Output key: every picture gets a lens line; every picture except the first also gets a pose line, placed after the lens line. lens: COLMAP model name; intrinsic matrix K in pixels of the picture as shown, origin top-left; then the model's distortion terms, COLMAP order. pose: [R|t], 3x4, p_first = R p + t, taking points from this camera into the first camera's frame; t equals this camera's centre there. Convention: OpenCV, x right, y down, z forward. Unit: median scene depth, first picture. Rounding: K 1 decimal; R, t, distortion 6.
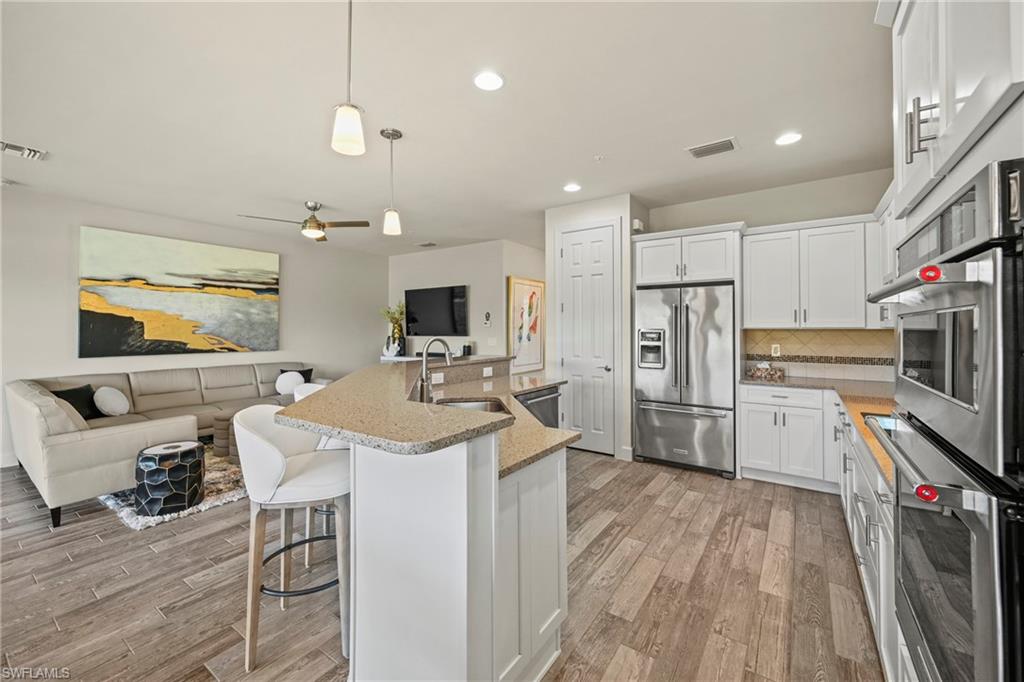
lens RADIAL K [[409.1, 0, 520.3], [0, 409.1, 333.7], [0, 0, 1]] dist [0.006237, -0.000164]
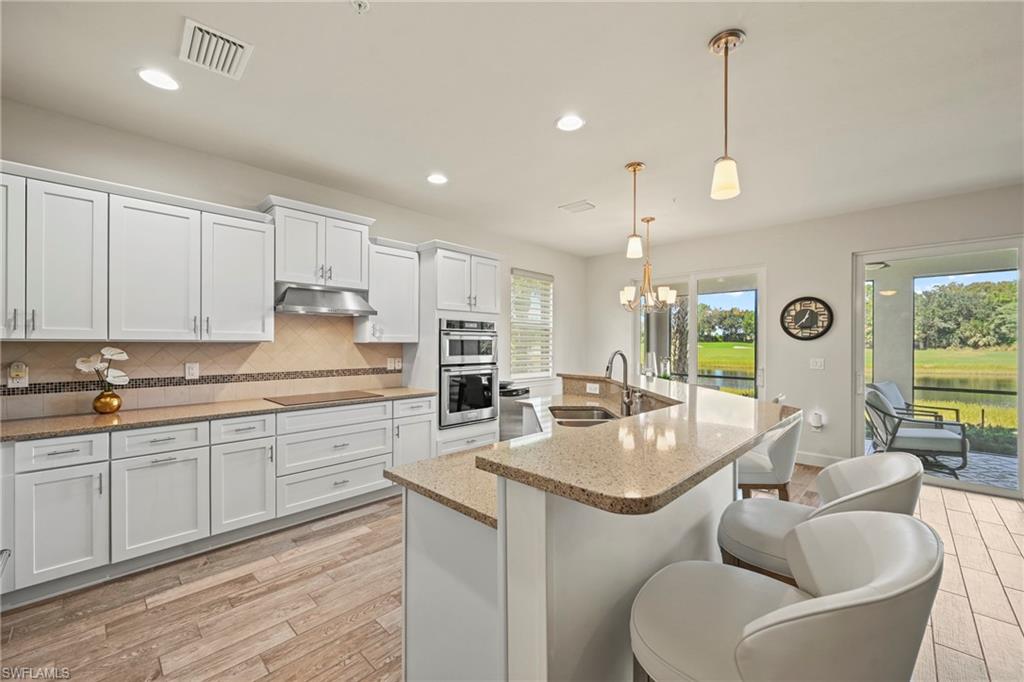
lens RADIAL K [[409.1, 0, 522.9], [0, 409.1, 343.2], [0, 0, 1]] dist [0.006237, -0.000164]
pose [[-0.988340, -0.002691, 0.152240, -0.065391], [-0.001180, 0.999949, 0.010016, -0.010233], [-0.152259, 0.009719, -0.988293, 1.162870]]
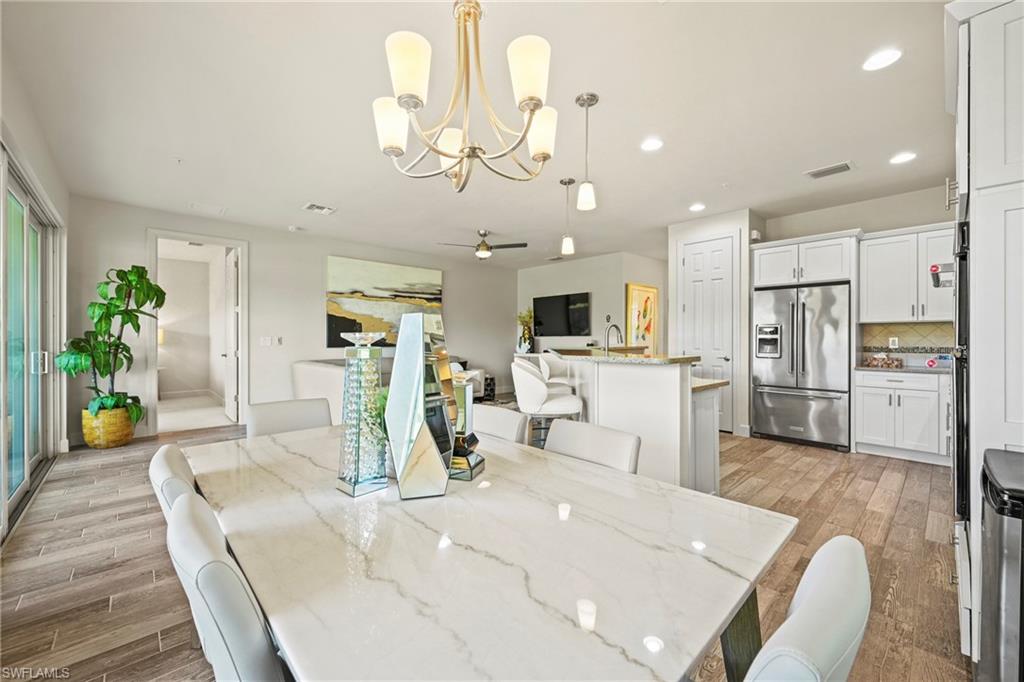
lens RADIAL K [[409.1, 0, 518.8], [0, 409.1, 346.3], [0, 0, 1]] dist [0.006237, -0.000164]
pose [[0.978425, 0.005120, -0.206538, -0.130314], [-0.004104, 0.999977, 0.005345, 0.046523], [0.206561, -0.004382, 0.978424, -0.280595]]
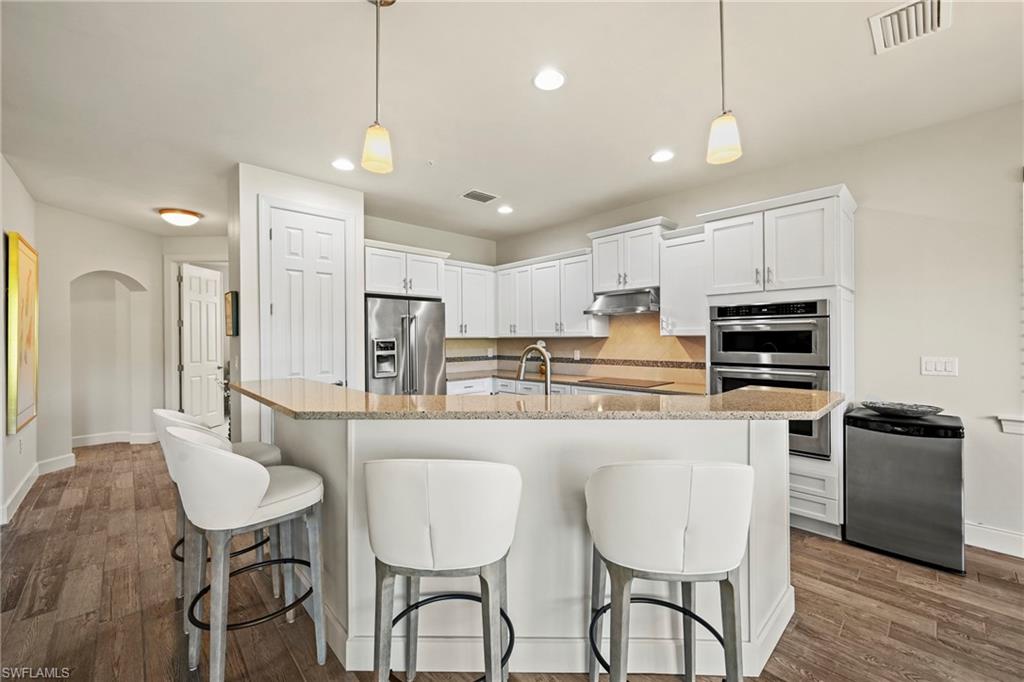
lens RADIAL K [[409.1, 0, 508.2], [0, 409.1, 342.6], [0, 0, 1]] dist [0.006237, -0.000164]
pose [[0.211435, -0.011464, 0.977325, -0.572975], [0.020766, 0.999758, 0.007235, -0.002131], [-0.977171, 0.018766, 0.211622, 0.486154]]
